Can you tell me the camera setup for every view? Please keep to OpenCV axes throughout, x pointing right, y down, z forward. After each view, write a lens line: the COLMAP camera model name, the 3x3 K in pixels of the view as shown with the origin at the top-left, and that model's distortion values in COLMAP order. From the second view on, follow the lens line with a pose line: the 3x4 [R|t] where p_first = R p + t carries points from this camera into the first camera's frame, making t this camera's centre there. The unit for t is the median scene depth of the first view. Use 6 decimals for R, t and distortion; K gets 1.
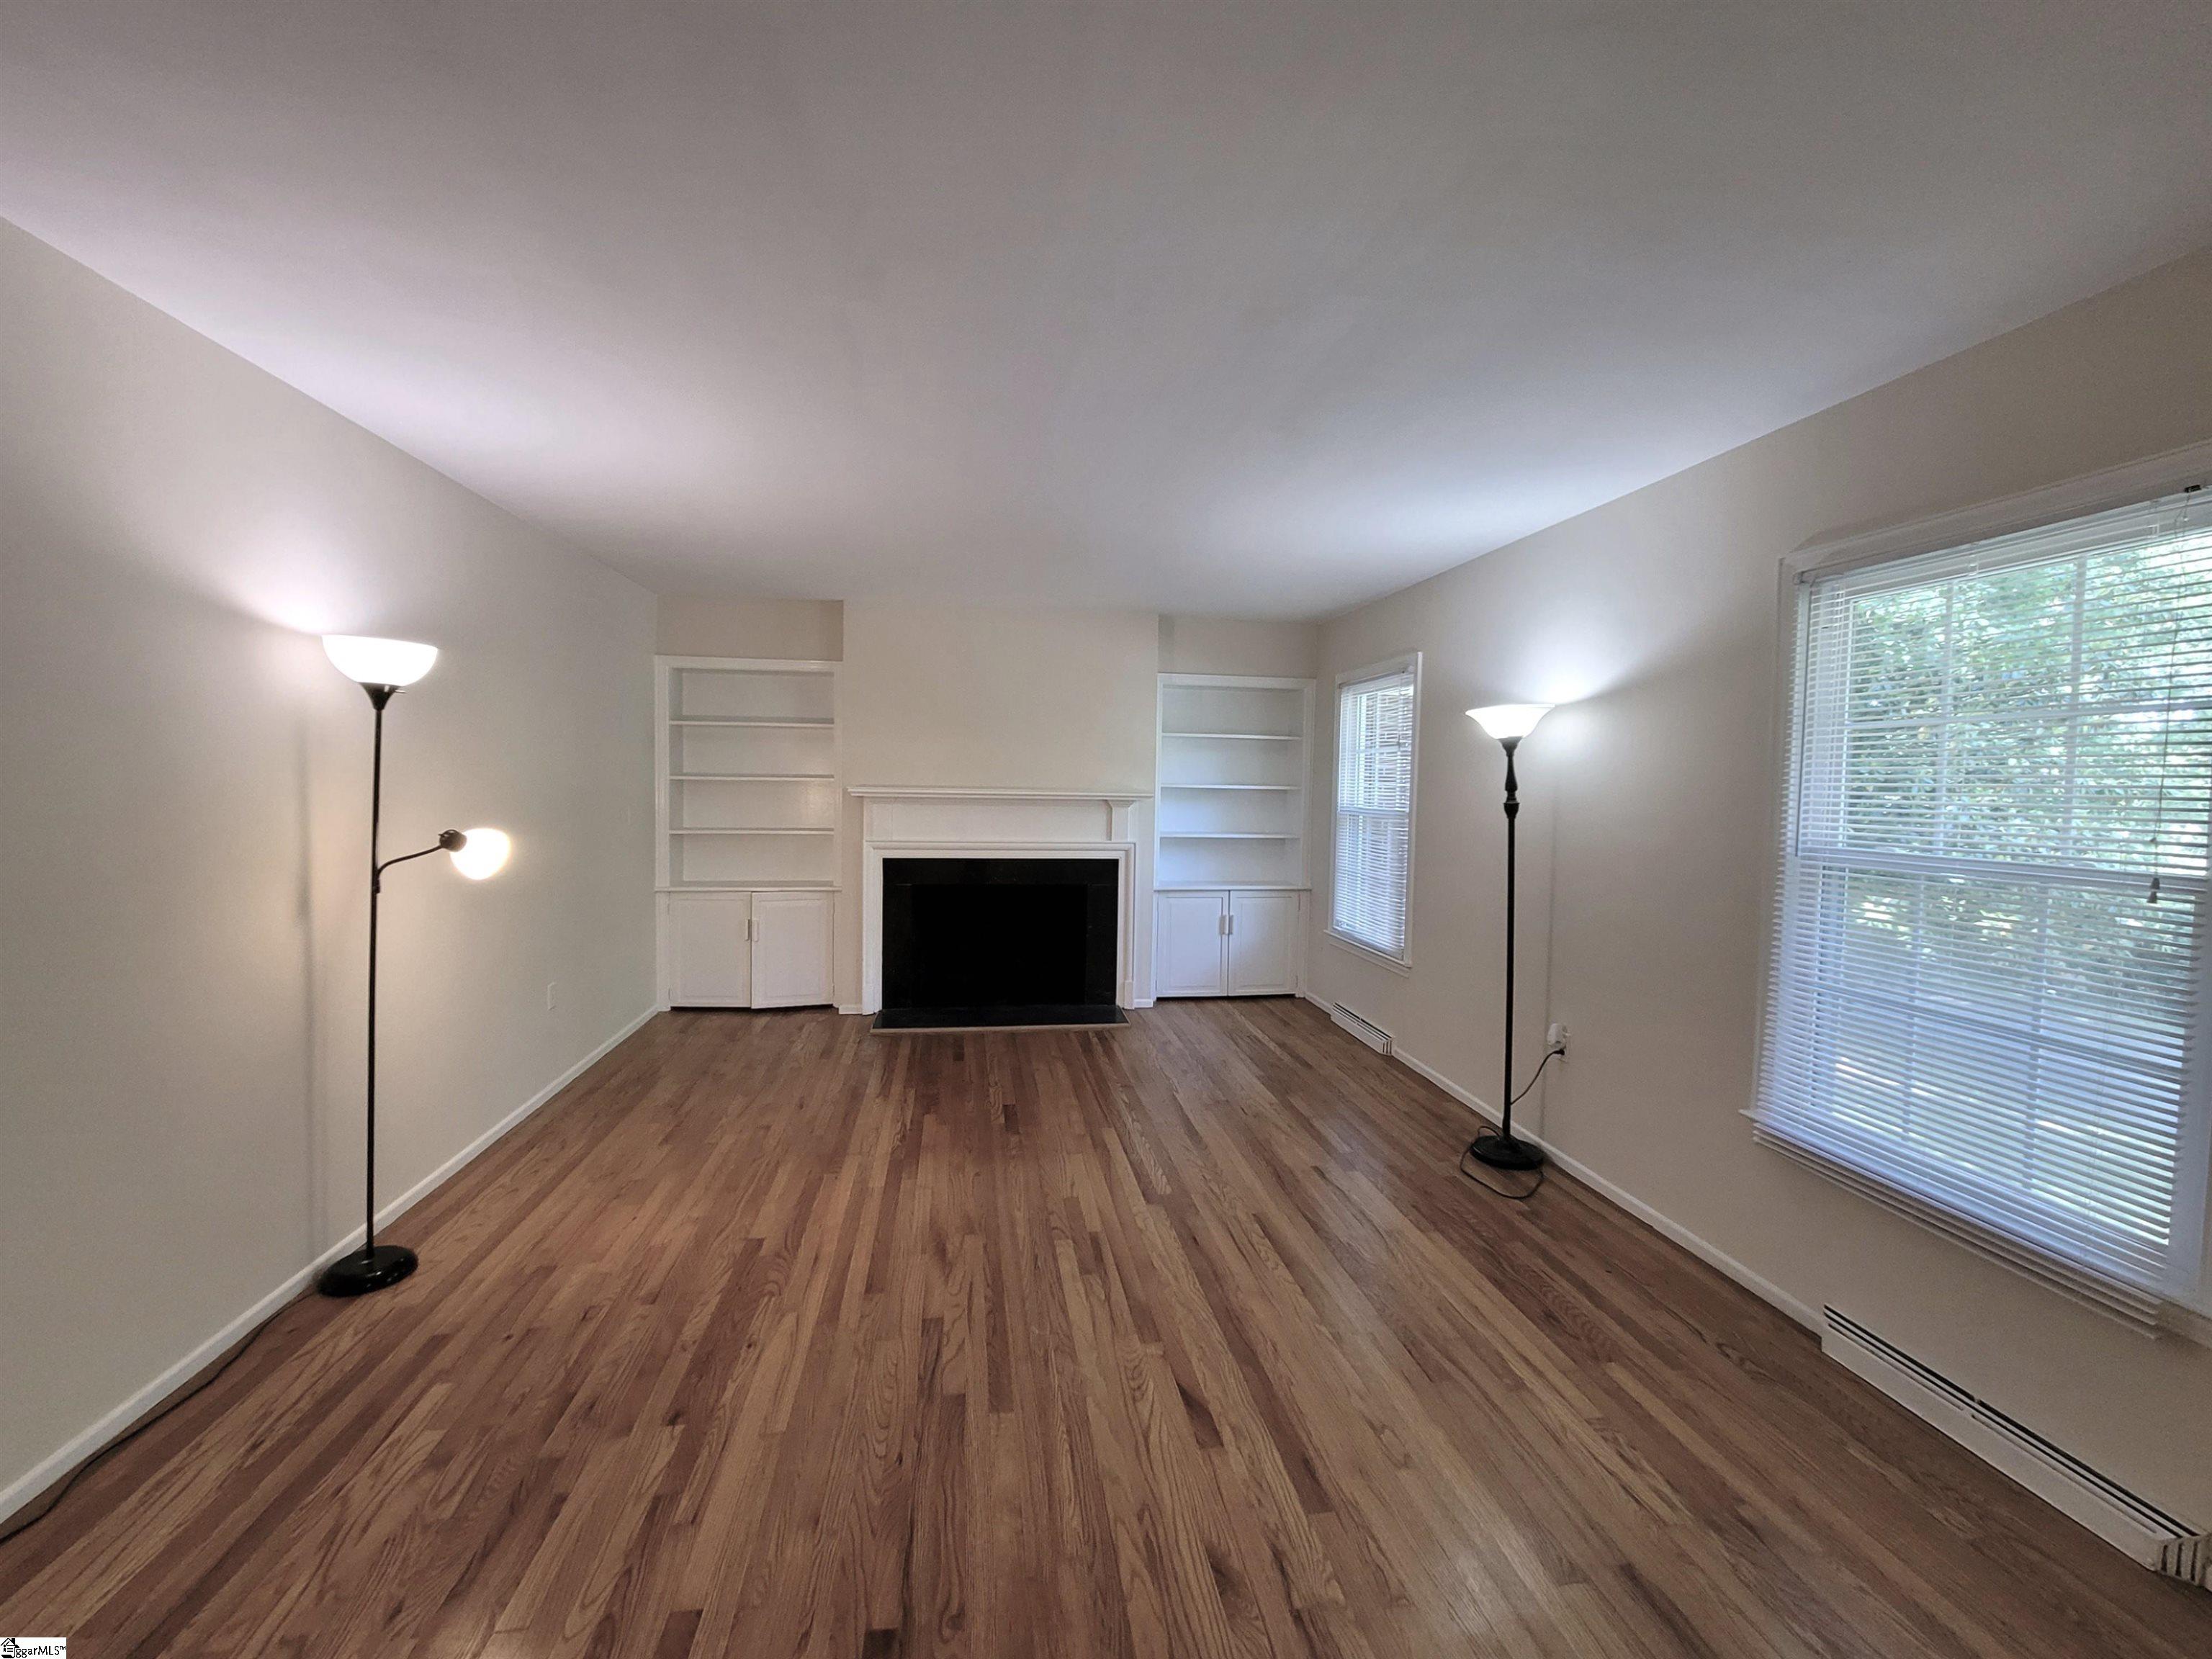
lens RADIAL K [[905.0, 0, 1106.0], [0, 905.0, 829.5], [0, 0, 1]] dist [-0.016525, 0.000013]
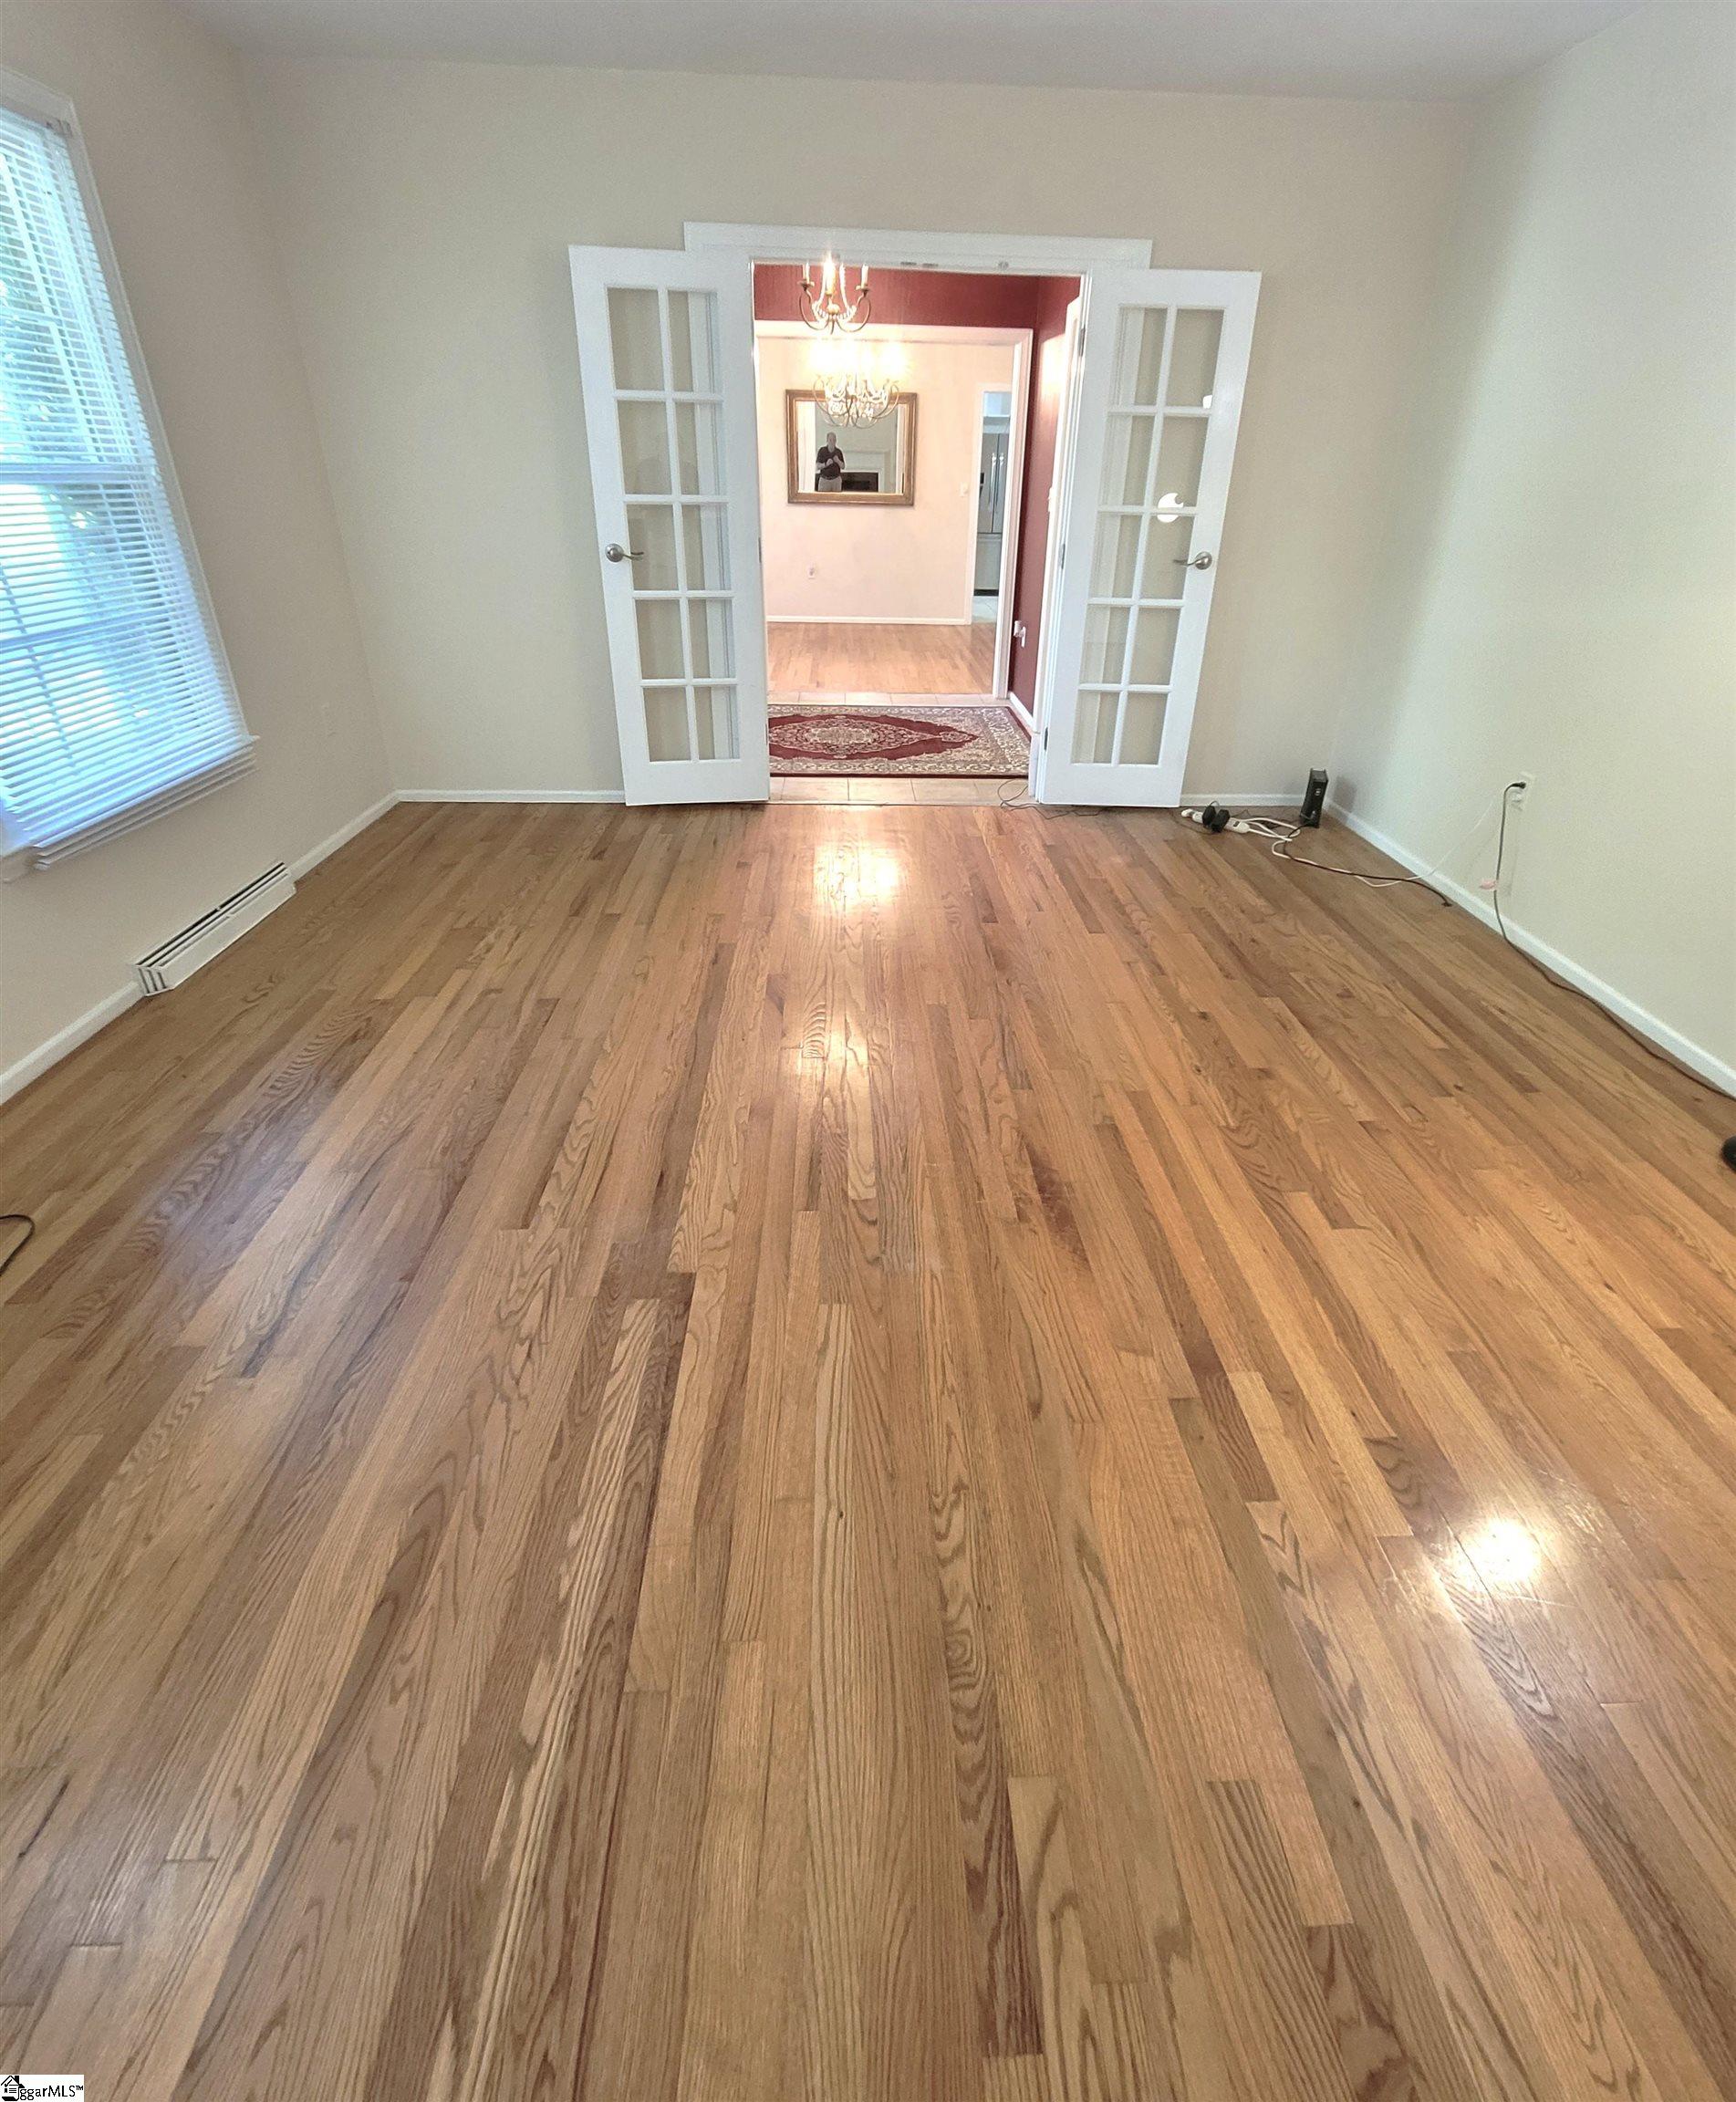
lens RADIAL K [[1025.3, 0, 868.0], [0, 1025.3, 1051.0], [0, 0, 1]] dist [-0.002335, 0.000185]
pose [[-0.992149, -0.089956, 0.086880, -0.126374], [-0.029259, 0.842386, 0.538080, -0.032706], [-0.121590, 0.531314, -0.838404, 1.856075]]
